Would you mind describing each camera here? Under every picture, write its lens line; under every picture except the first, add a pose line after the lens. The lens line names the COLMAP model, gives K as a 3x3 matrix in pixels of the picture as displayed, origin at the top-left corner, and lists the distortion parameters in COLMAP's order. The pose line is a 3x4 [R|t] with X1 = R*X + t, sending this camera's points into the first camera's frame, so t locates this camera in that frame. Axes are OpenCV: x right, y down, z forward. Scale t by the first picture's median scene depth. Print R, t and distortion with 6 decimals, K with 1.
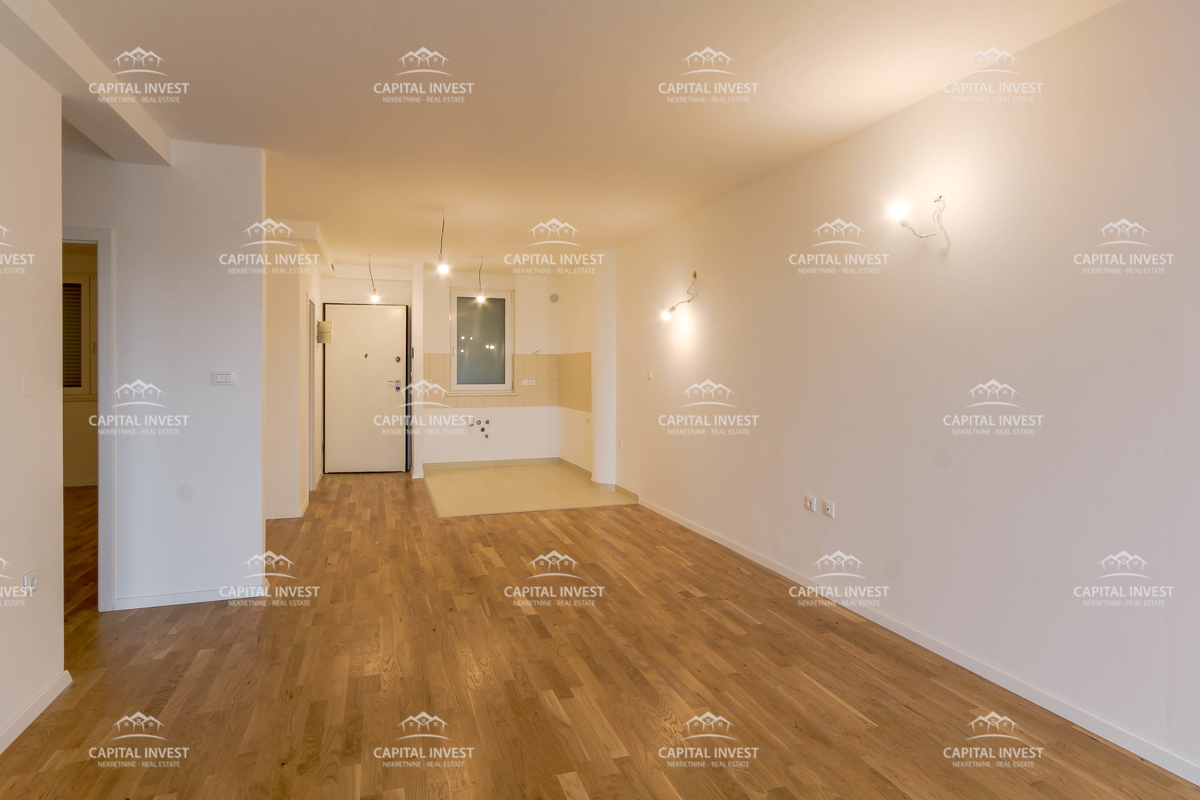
lens RADIAL K [[616.4, 0, 600.0], [0, 616.4, 400.0], [0, 0, 1]] dist [0.000532, 0.000223]
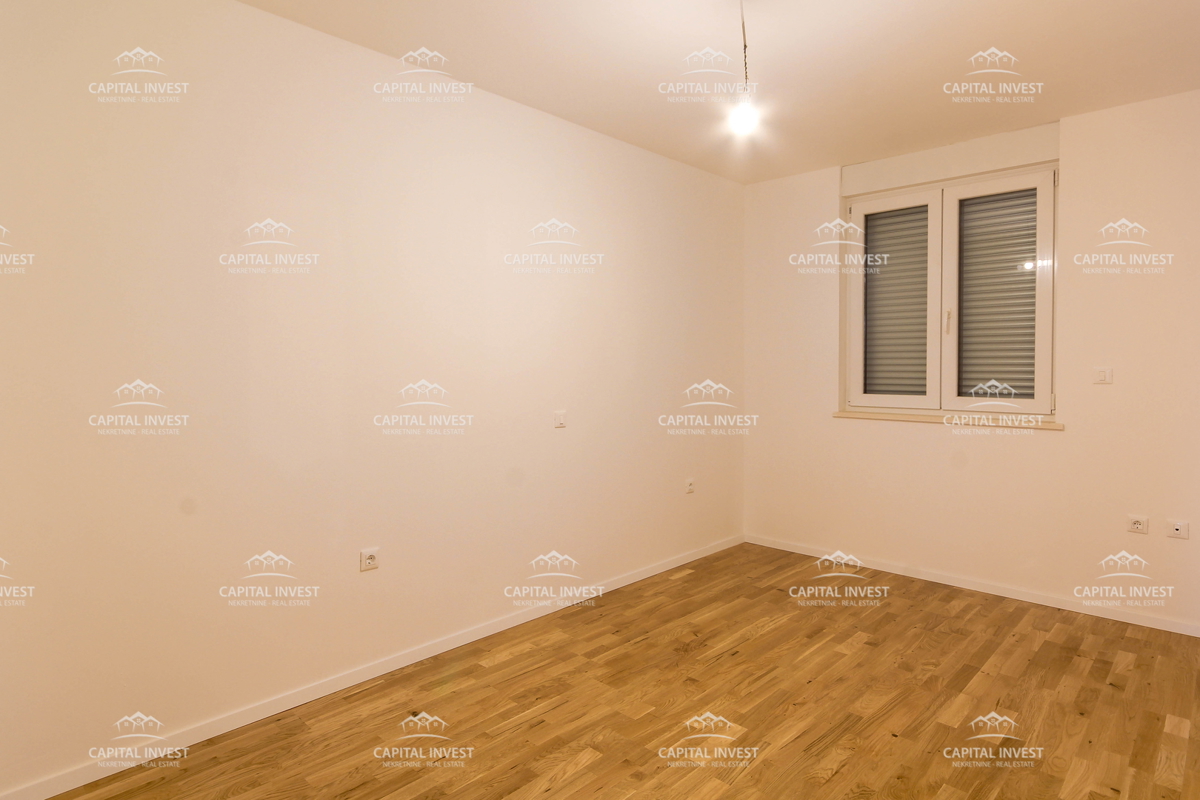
lens RADIAL K [[616.4, 0, 600.0], [0, 616.4, 400.0], [0, 0, 1]] dist [0.000532, 0.000223]
pose [[1.000000, 0.000167, -0.000379, 0.923346], [-0.000167, 1.000000, 0.000237, -0.000313], [0.000379, -0.000236, 1.000000, 0.000101]]
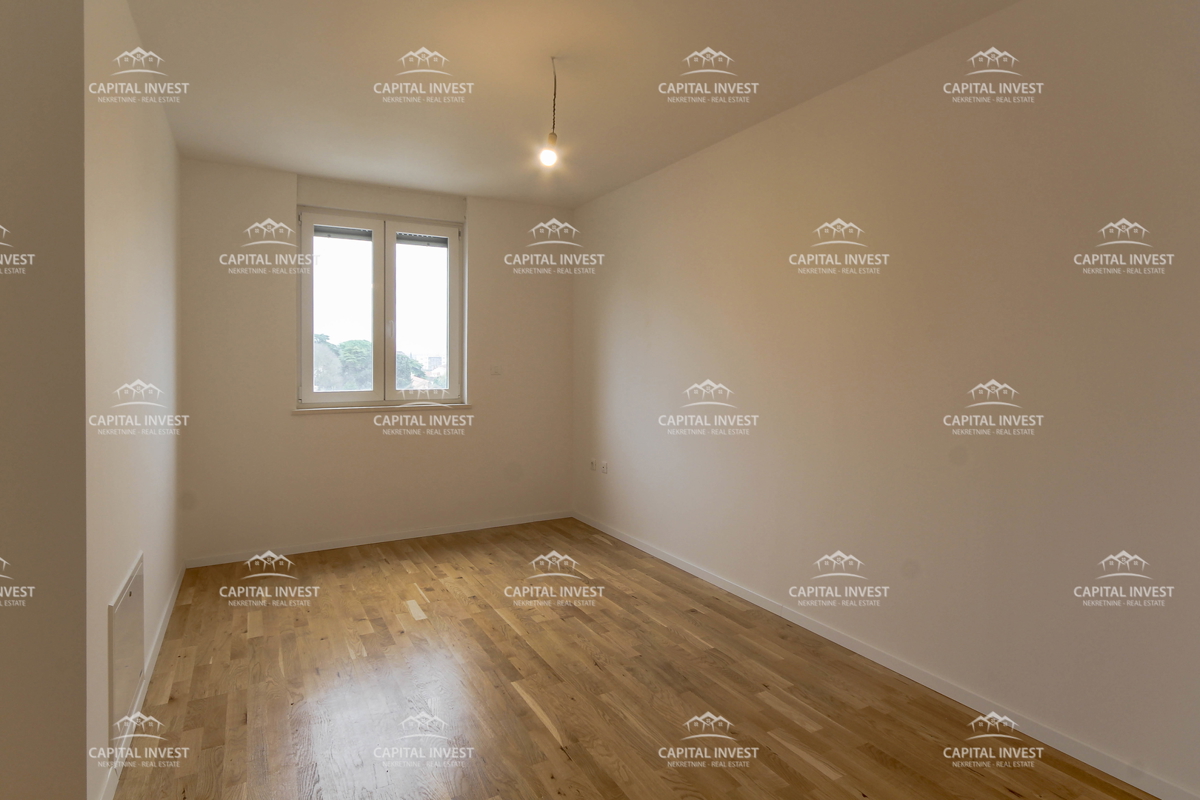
lens RADIAL K [[616.4, 0, 600.0], [0, 616.4, 400.0], [0, 0, 1]] dist [0.000532, 0.000223]
pose [[1.000000, 0.000212, -0.000386, 0.461525], [-0.000213, 1.000000, -0.000131, -0.000112], [0.000386, 0.000131, 1.000000, -0.000184]]
